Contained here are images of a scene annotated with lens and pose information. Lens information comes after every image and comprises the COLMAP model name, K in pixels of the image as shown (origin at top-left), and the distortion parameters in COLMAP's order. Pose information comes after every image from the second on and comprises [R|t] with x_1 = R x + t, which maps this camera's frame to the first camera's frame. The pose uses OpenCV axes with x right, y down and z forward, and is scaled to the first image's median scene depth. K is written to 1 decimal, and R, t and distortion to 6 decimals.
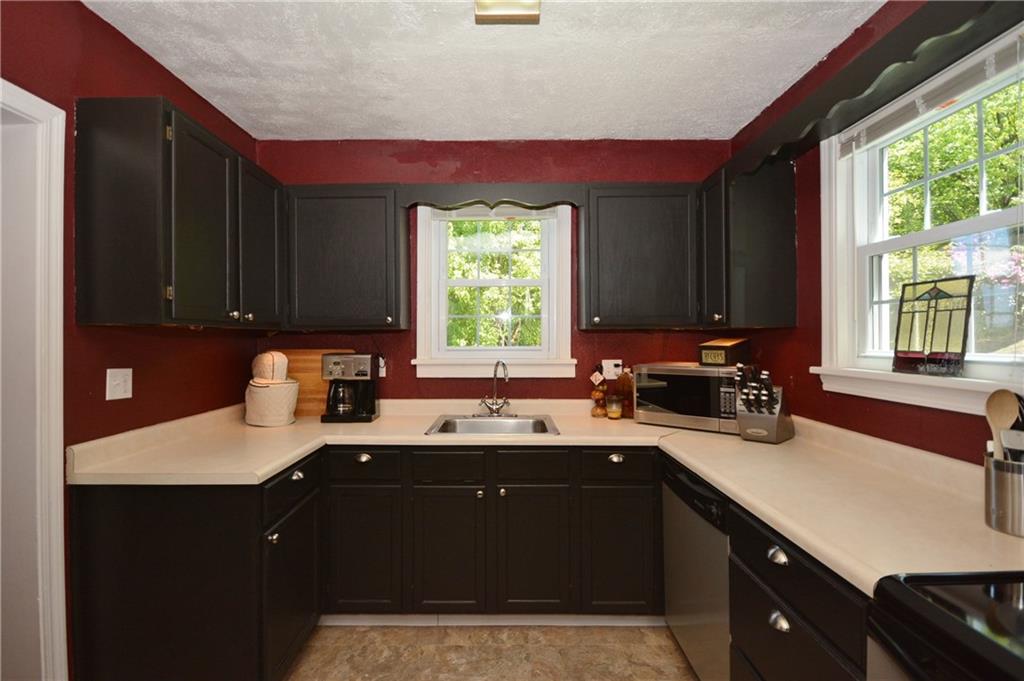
lens RADIAL K [[466.4, 0, 506.9], [0, 466.4, 342.4], [0, 0, 1]] dist [-0.000071, -0.004638]
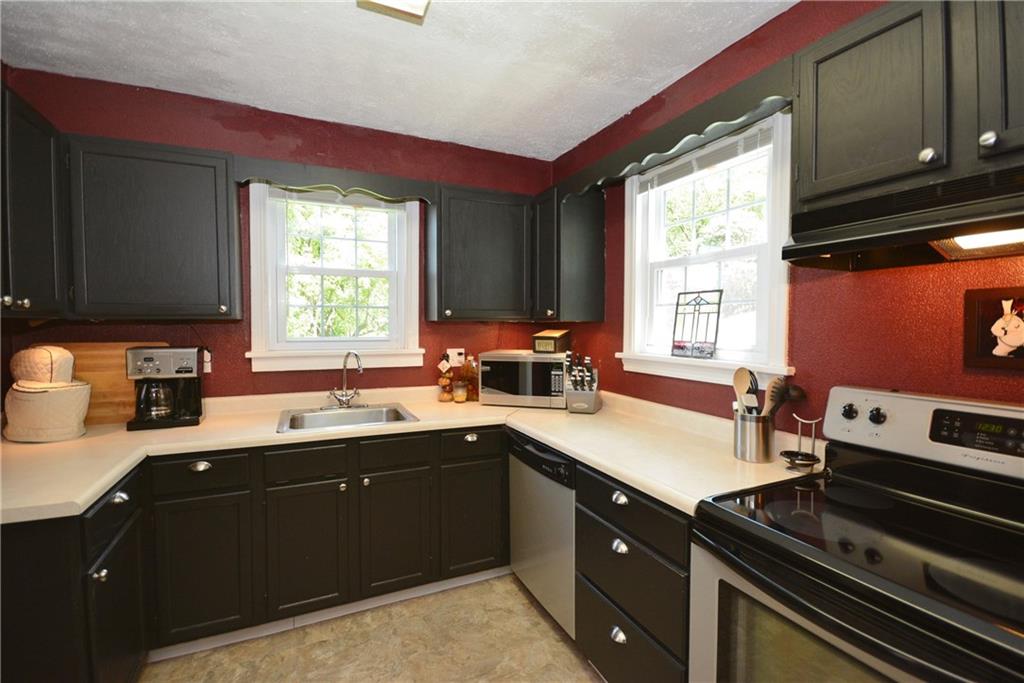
lens RADIAL K [[451.3, 0, 490.4], [0, 451.3, 346.7], [0, 0, 1]] dist [-0.002159, -0.006914]
pose [[0.905699, -0.017220, 0.423571, -0.174925], [-0.002219, 0.998968, 0.045358, -0.018397], [-0.423915, -0.042021, 0.904727, 0.009283]]
